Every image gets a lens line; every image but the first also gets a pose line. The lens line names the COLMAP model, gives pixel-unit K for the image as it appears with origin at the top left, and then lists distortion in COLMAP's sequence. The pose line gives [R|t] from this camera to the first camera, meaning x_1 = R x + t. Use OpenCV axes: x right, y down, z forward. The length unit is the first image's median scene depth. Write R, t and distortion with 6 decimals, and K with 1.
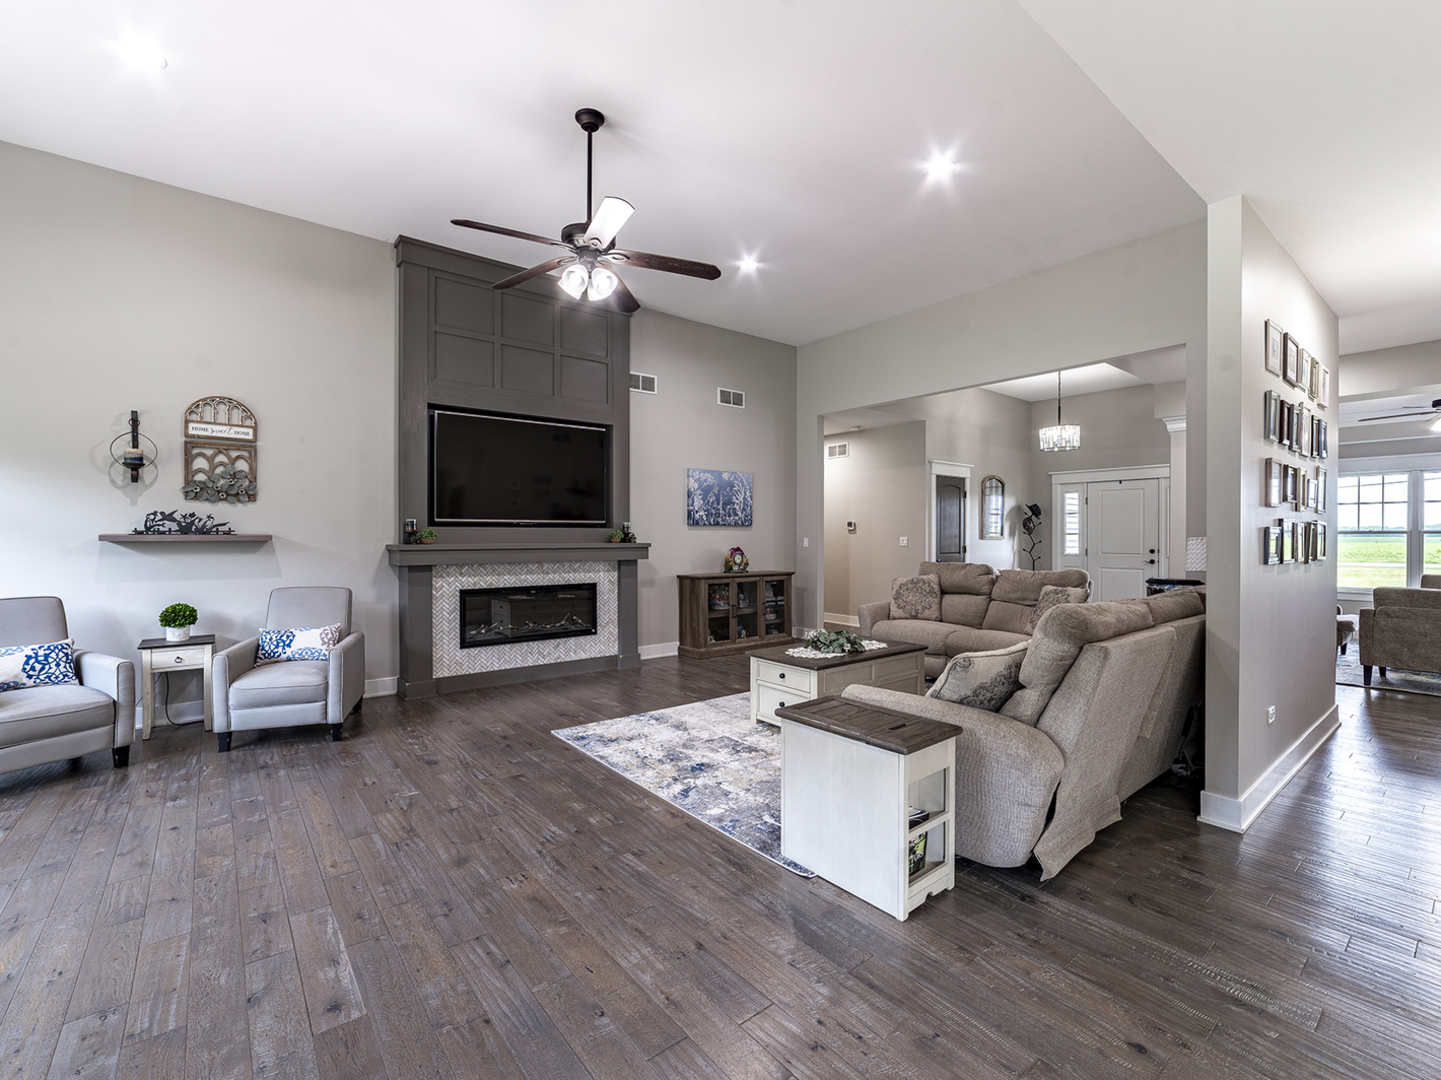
lens RADIAL K [[641.7, 0, 719.1], [0, 641.7, 552.0], [0, 0, 1]] dist [-0.017522, 0.008827]
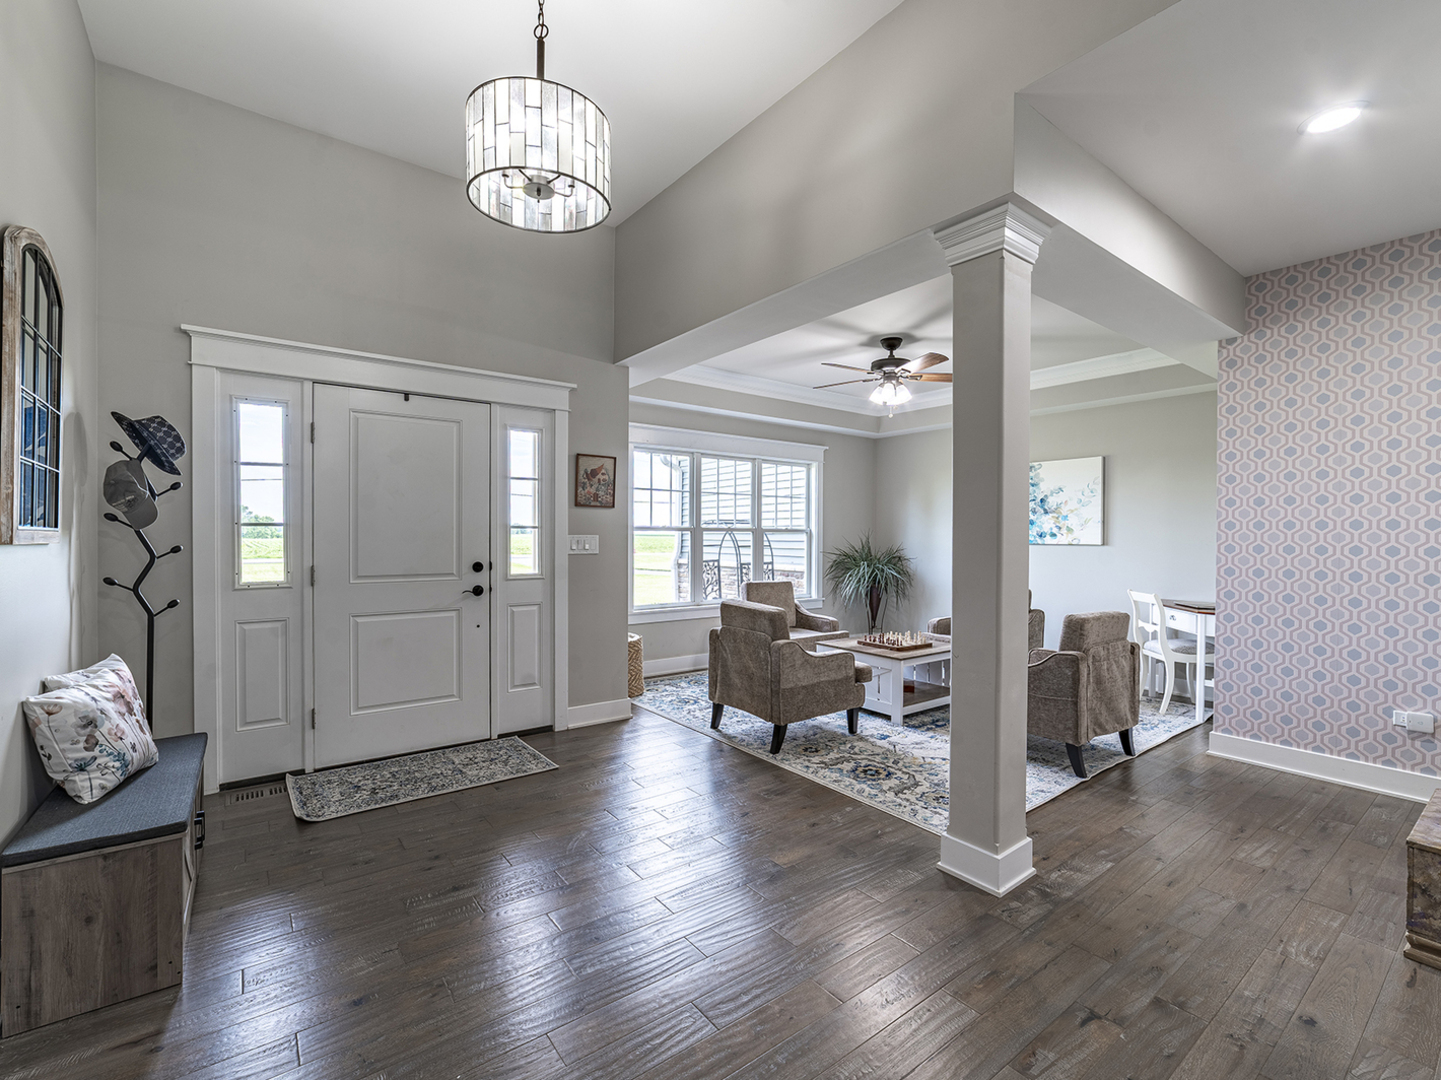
lens RADIAL K [[643.0, 0, 720.5], [0, 643.0, 540.0], [0, 0, 1]] dist [-0.012281, 0.000611]
pose [[0.025623, -0.012046, 0.999599, 0.436511], [0.016091, 0.999803, 0.011636, -0.040168], [-0.999542, 0.015786, 0.025812, 1.492321]]
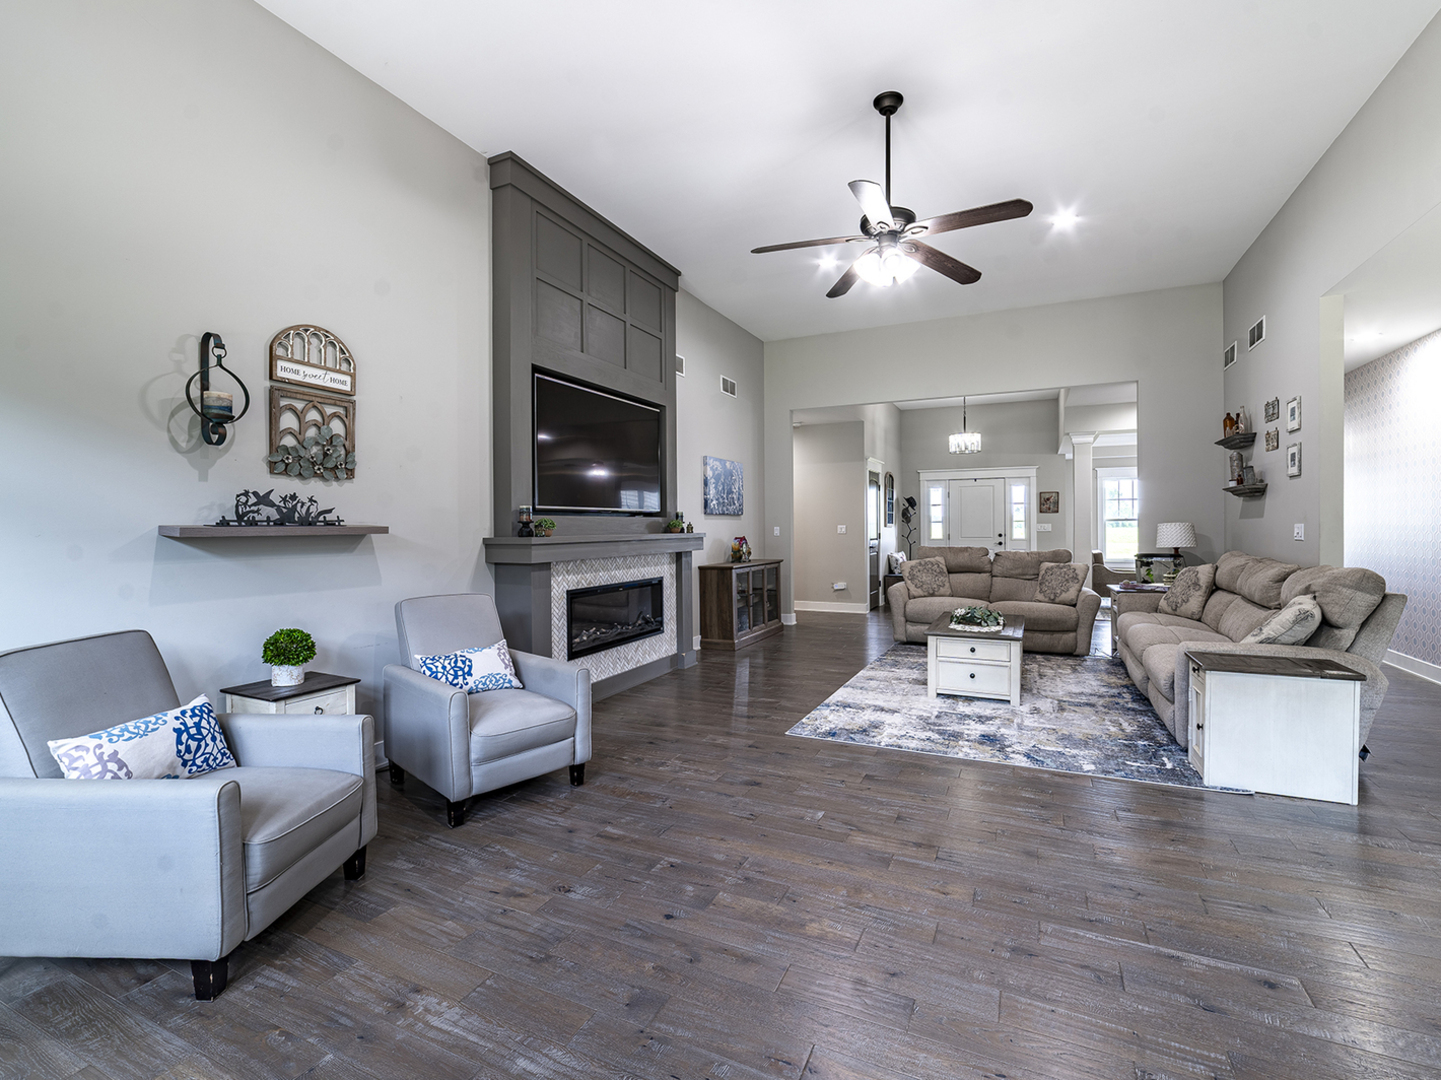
lens RADIAL K [[643.0, 0, 720.5], [0, 643.0, 540.0], [0, 0, 1]] dist [-0.012281, 0.000611]
pose [[0.893051, -0.016771, 0.449643, -0.725333], [0.018787, 0.999824, -0.000022, -0.003950], [-0.449563, 0.008467, 0.893208, 0.190507]]
